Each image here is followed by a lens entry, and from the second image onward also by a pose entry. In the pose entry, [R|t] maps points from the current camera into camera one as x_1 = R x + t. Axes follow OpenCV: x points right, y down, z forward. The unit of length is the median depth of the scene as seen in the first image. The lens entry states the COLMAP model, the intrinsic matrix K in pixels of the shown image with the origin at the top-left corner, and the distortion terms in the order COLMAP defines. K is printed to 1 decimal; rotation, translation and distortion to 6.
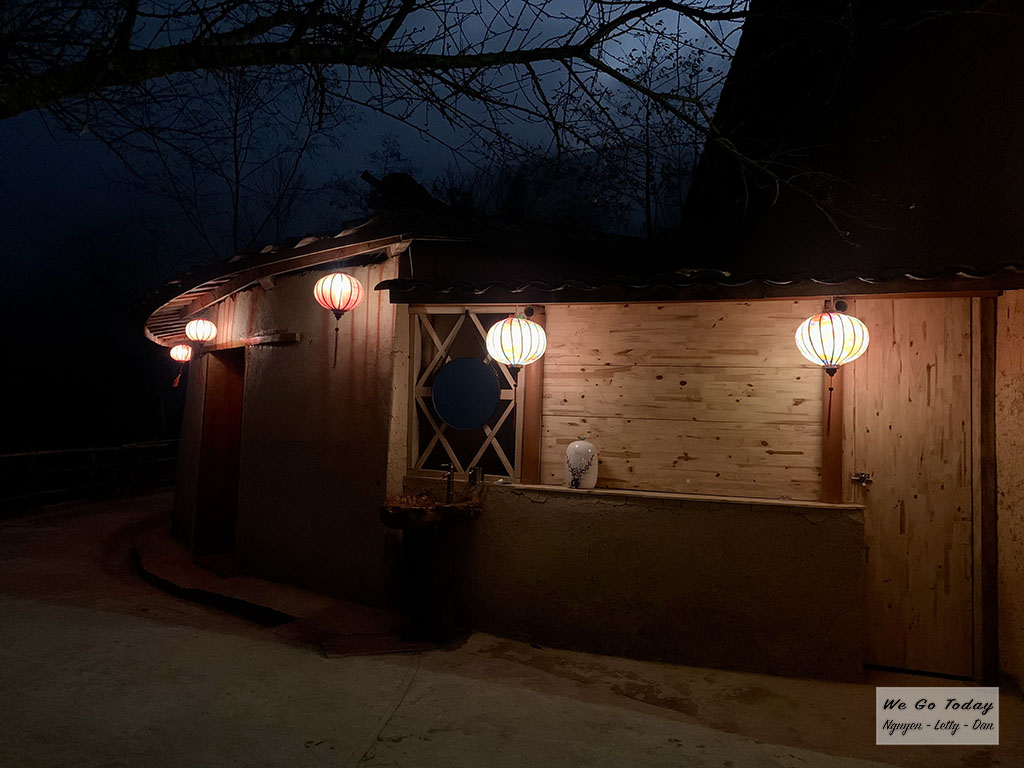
lens RADIAL K [[773.2, 0, 508.3], [0, 773.2, 384.3], [0, 0, 1]] dist [0.016274, -0.001530]
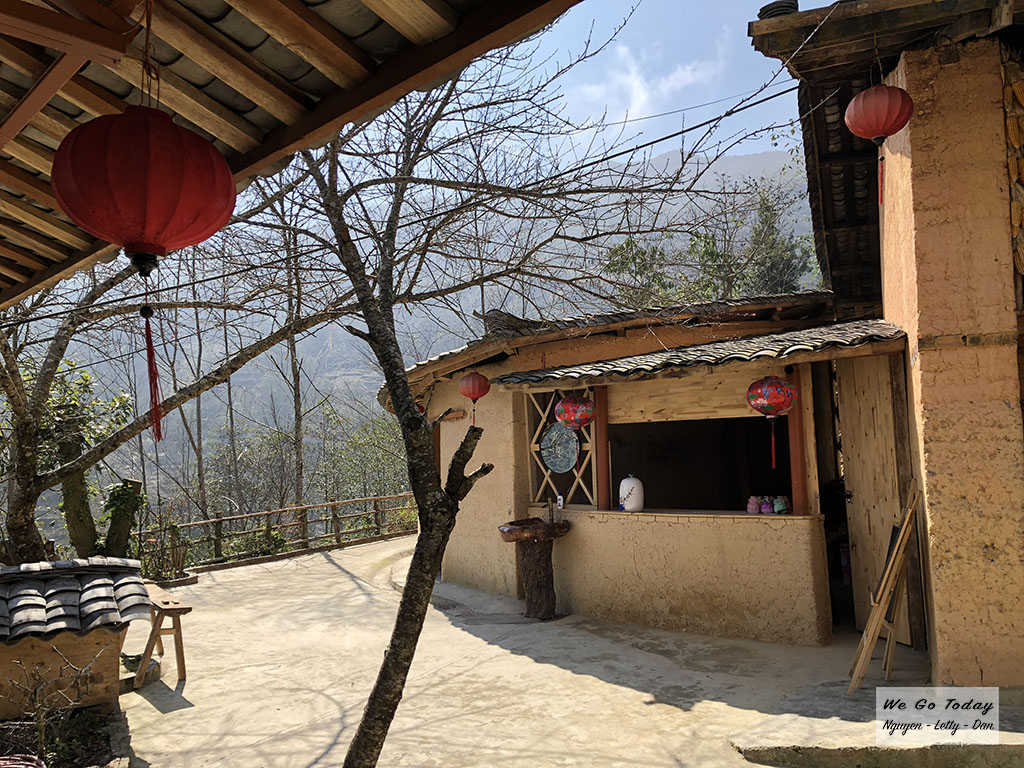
lens RADIAL K [[841.8, 0, 514.9], [0, 841.8, 385.4], [0, 0, 1]] dist [0.098765, -0.003914]
pose [[0.932222, -0.093610, -0.349571, 0.439444], [0.078481, 0.995272, -0.057229, -0.021654], [0.353275, 0.025915, 0.935160, -0.504210]]
